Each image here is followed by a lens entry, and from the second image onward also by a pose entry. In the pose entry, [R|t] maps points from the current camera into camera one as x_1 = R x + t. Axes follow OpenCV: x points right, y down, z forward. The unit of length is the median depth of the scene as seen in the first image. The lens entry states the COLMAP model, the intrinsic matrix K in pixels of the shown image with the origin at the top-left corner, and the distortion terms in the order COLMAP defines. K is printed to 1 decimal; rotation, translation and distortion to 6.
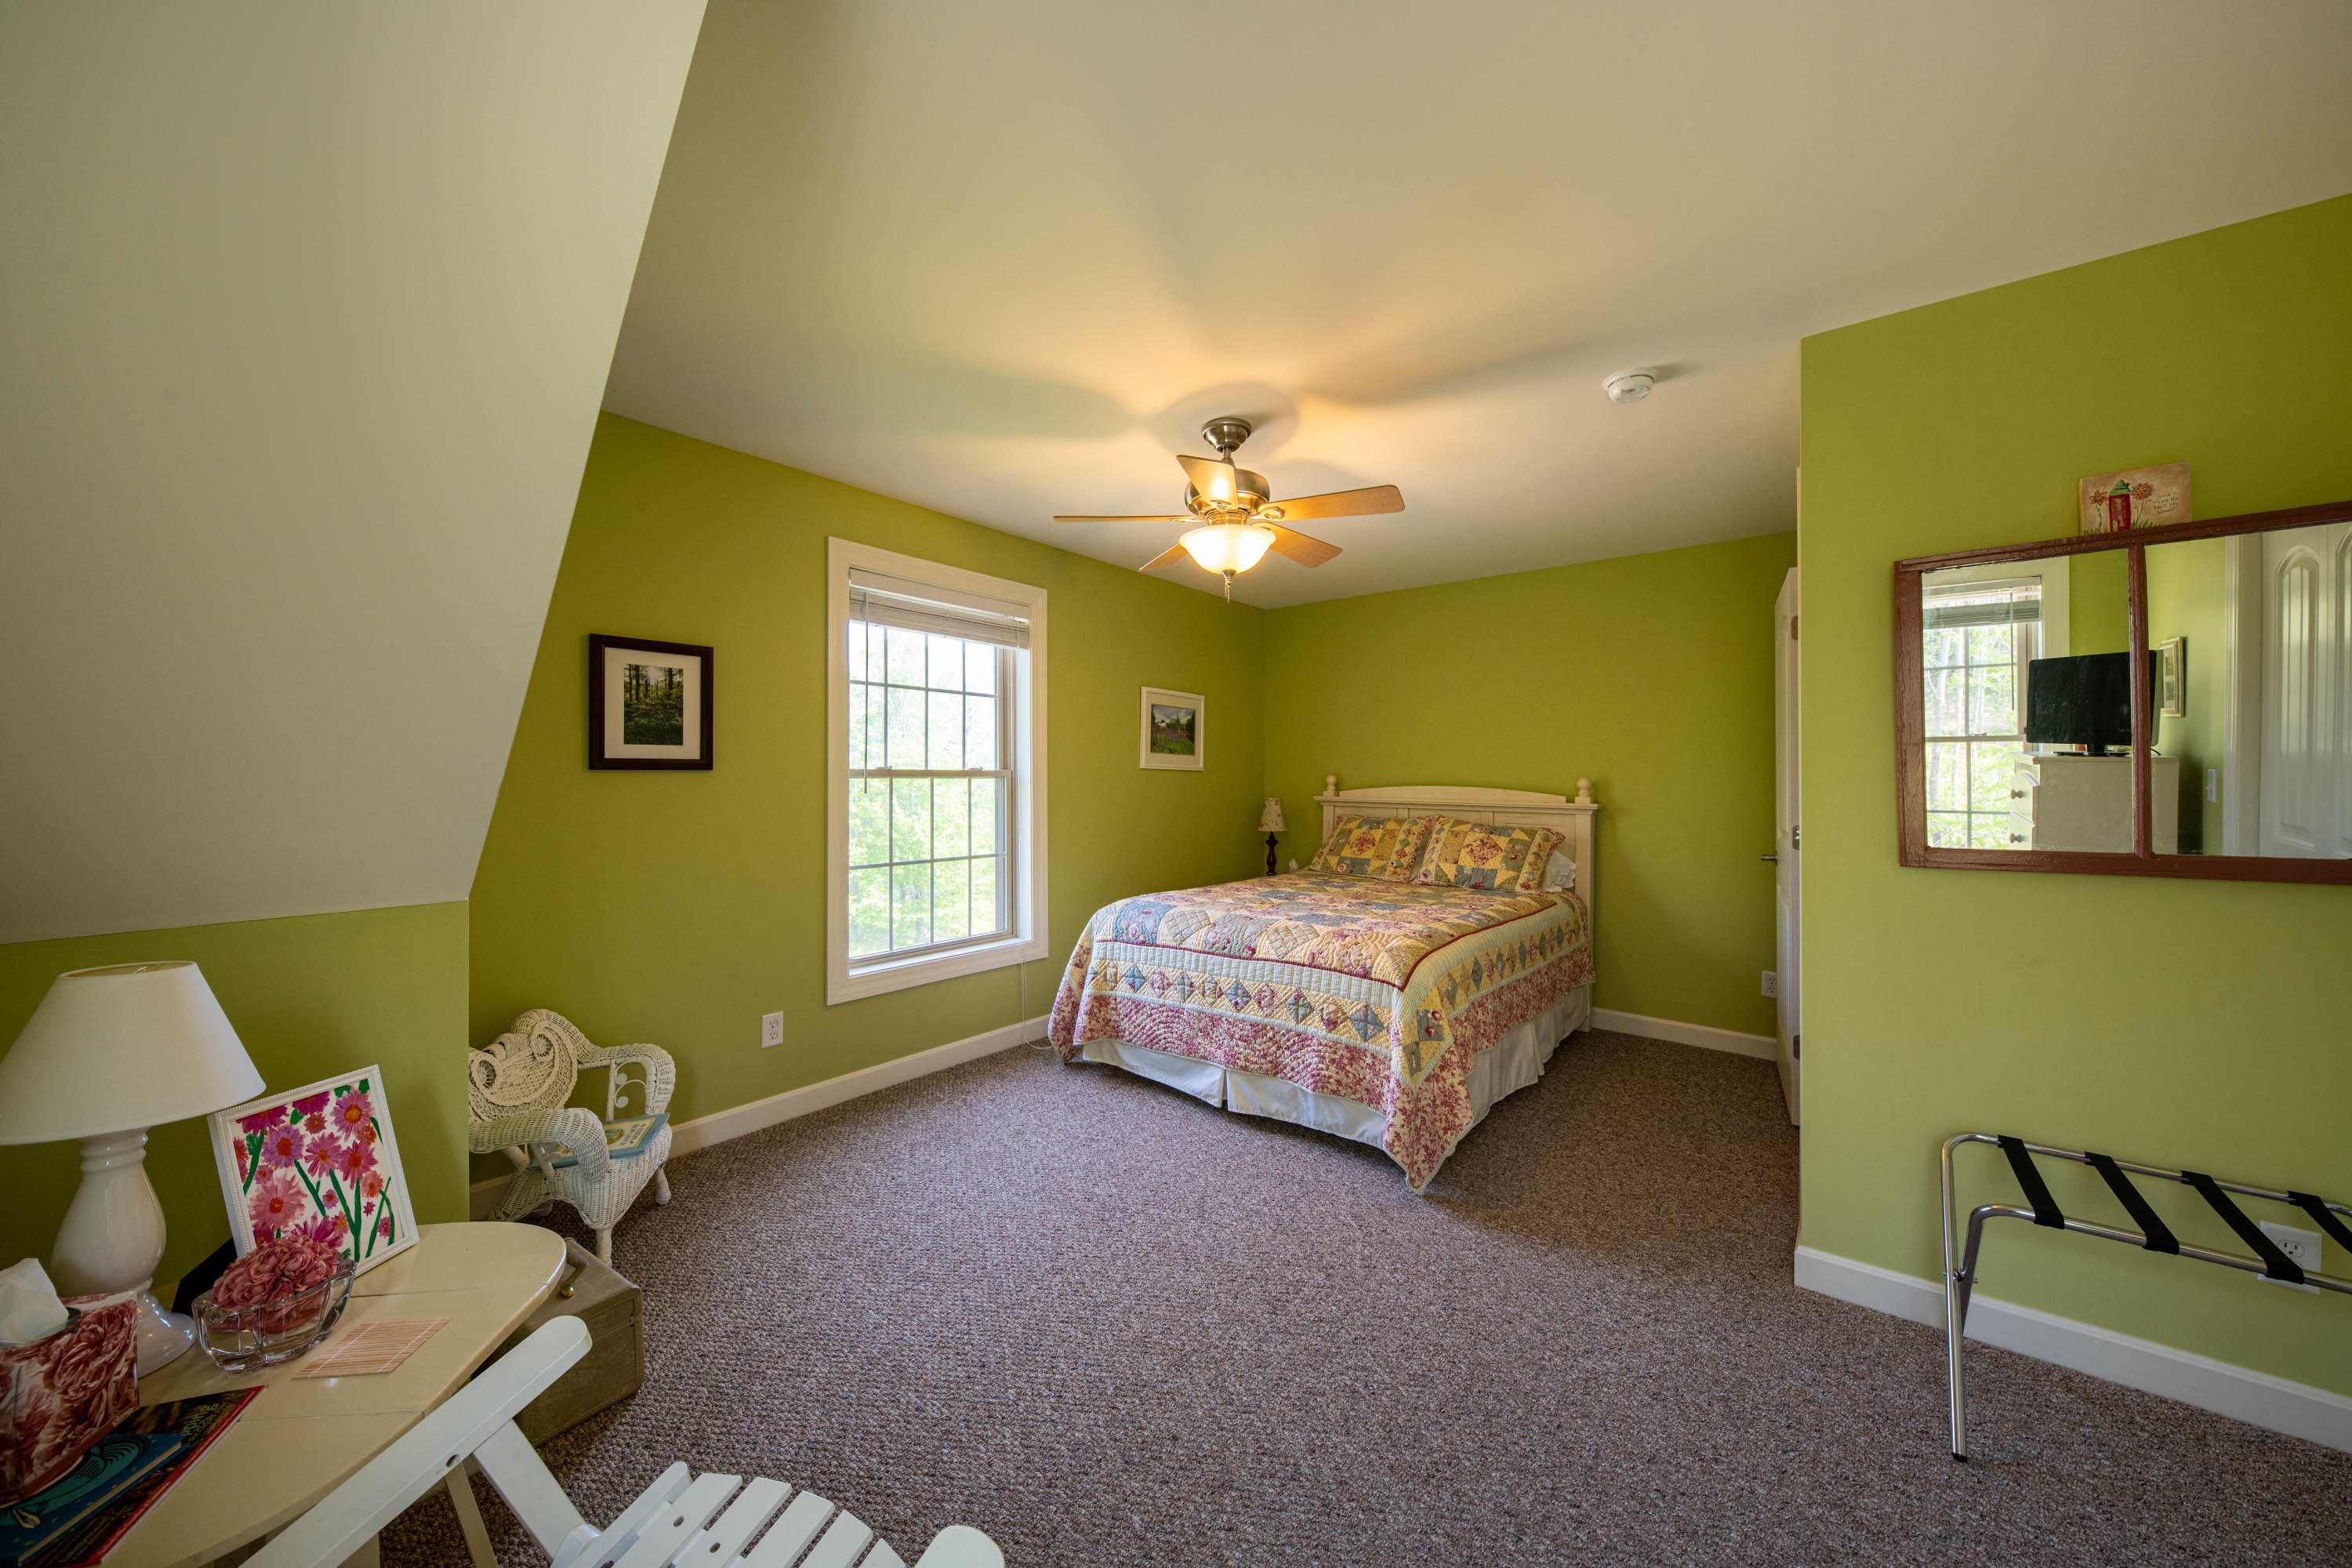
lens RADIAL K [[818.3, 0, 1174.2], [0, 818.3, 780.2], [0, 0, 1]] dist [-0.000727, 0.000044]
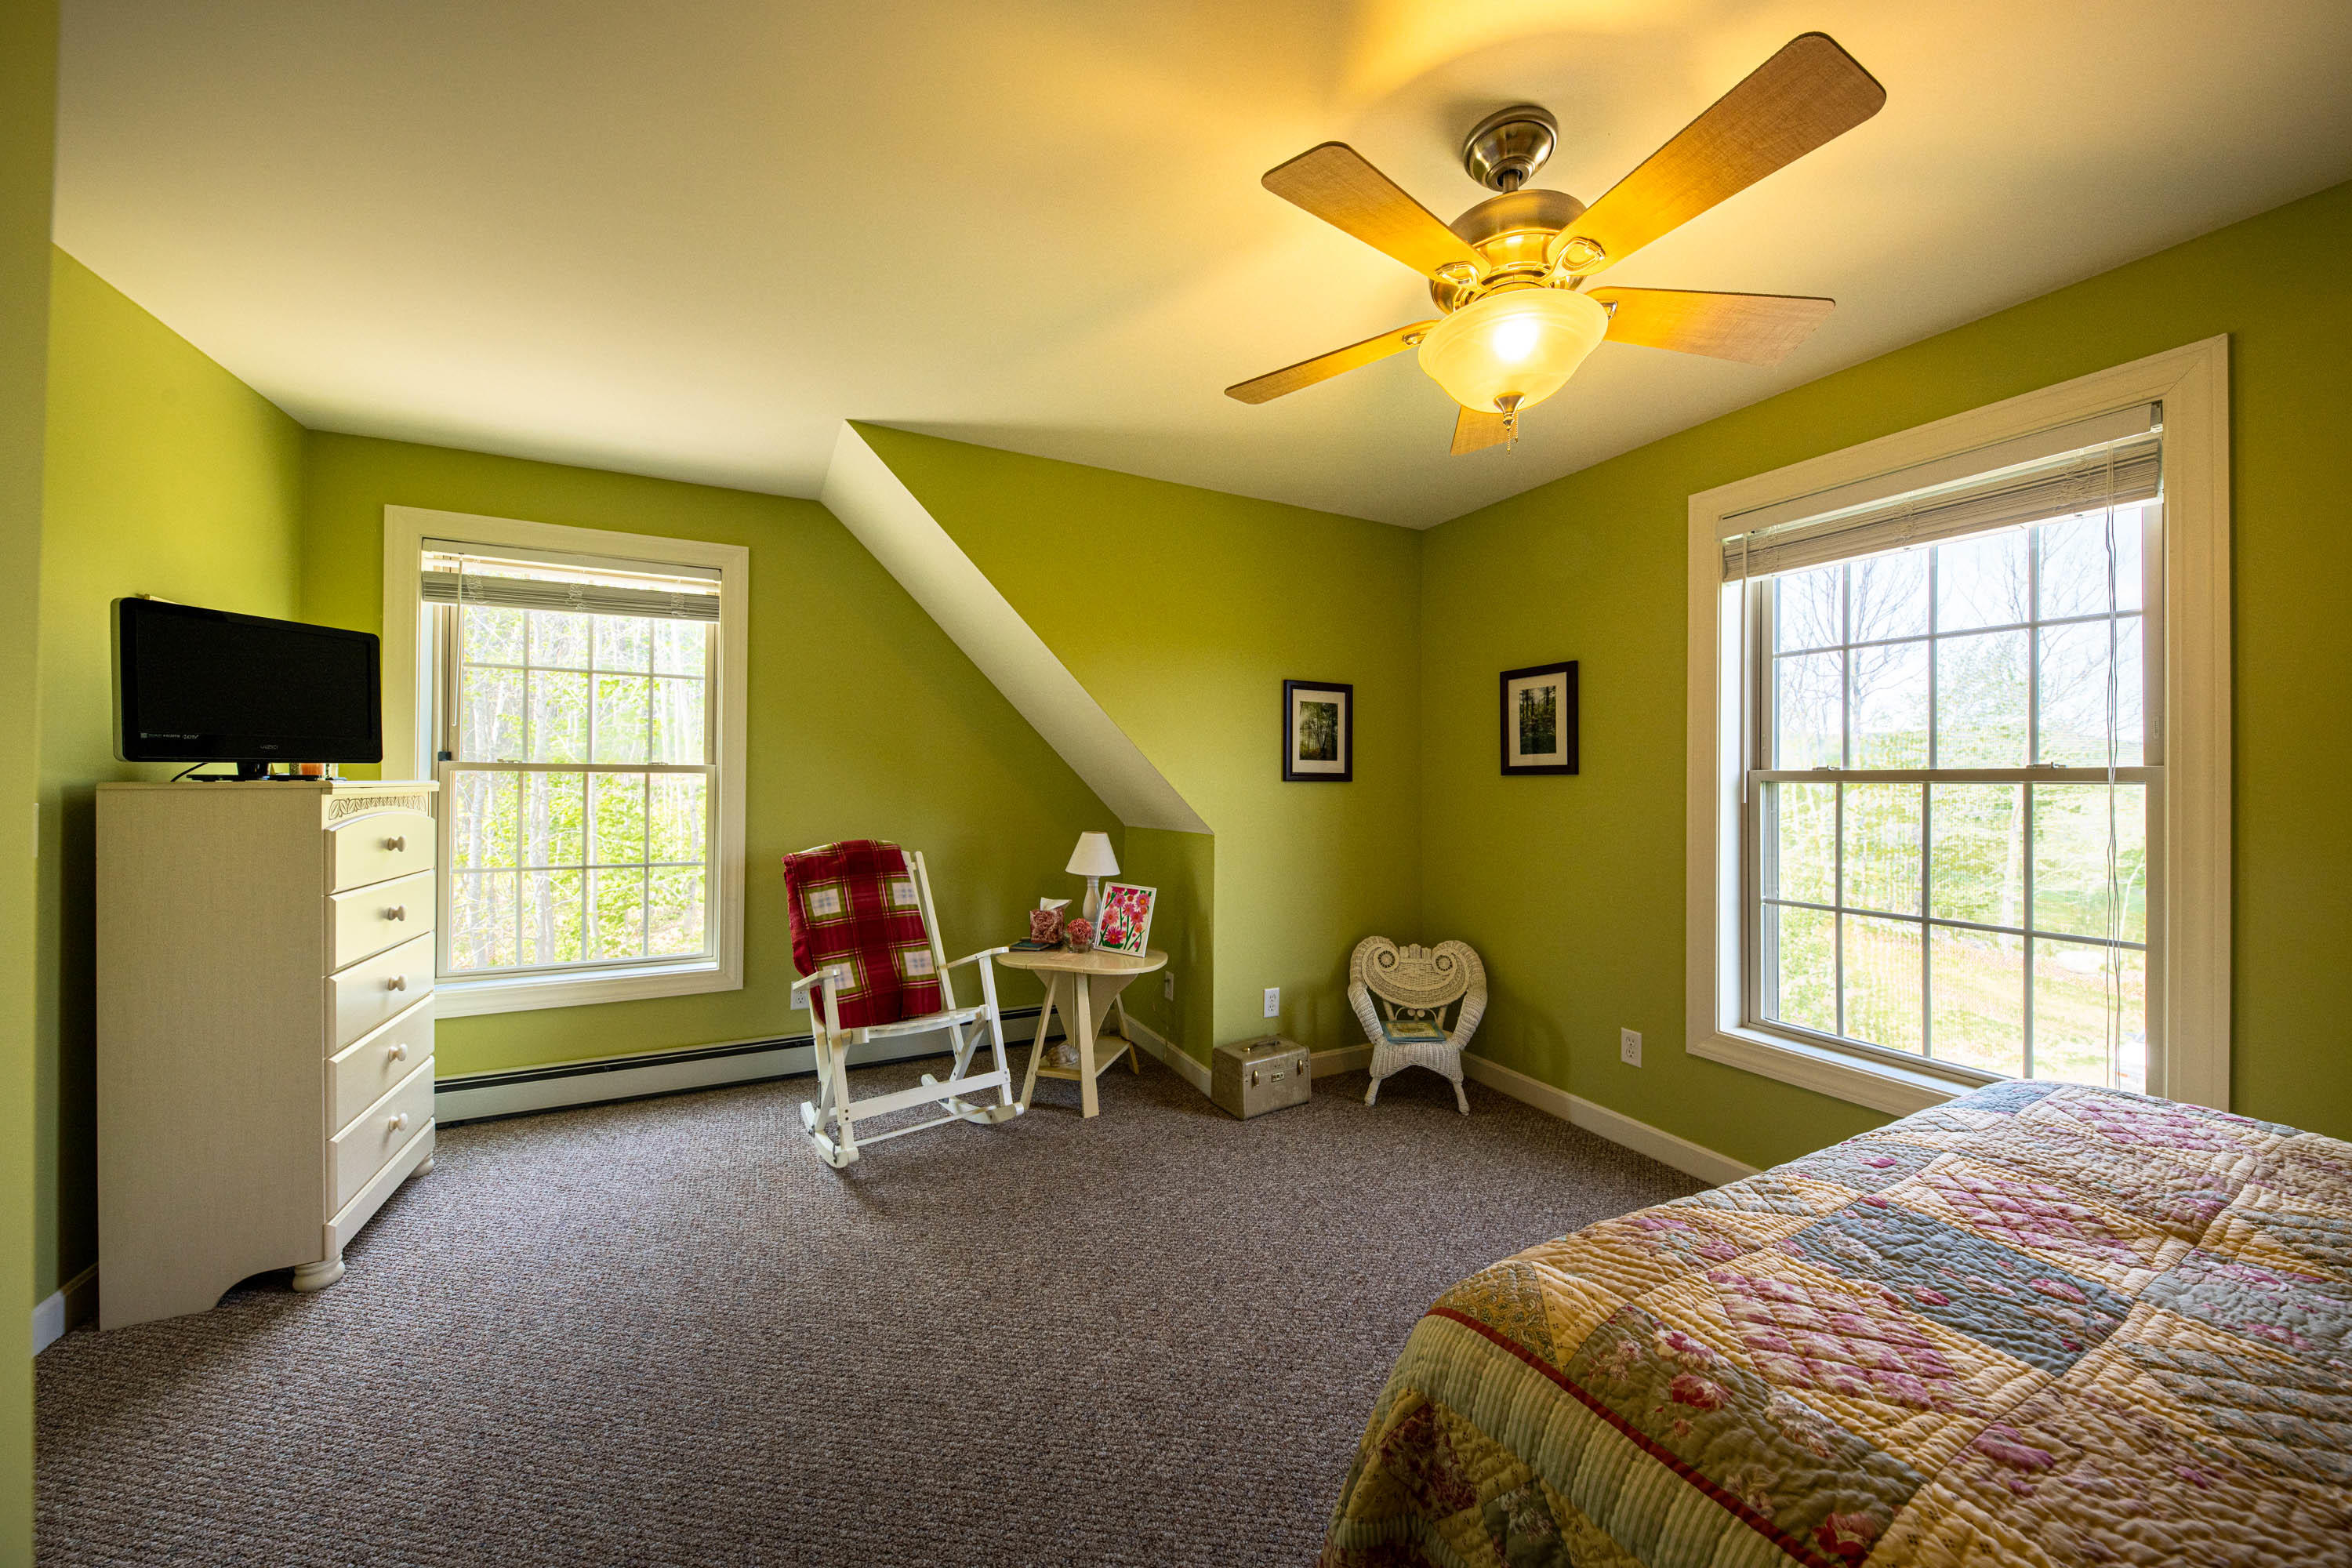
lens RADIAL K [[818.3, 0, 1192.7], [0, 818.3, 779.0], [0, 0, 1]] dist [-0.000727, 0.000044]
pose [[-0.418498, -0.006448, -0.908195, 0.642413], [-0.006580, 0.999970, -0.004067, 0.001057], [0.908194, 0.004274, -0.418528, 1.027408]]
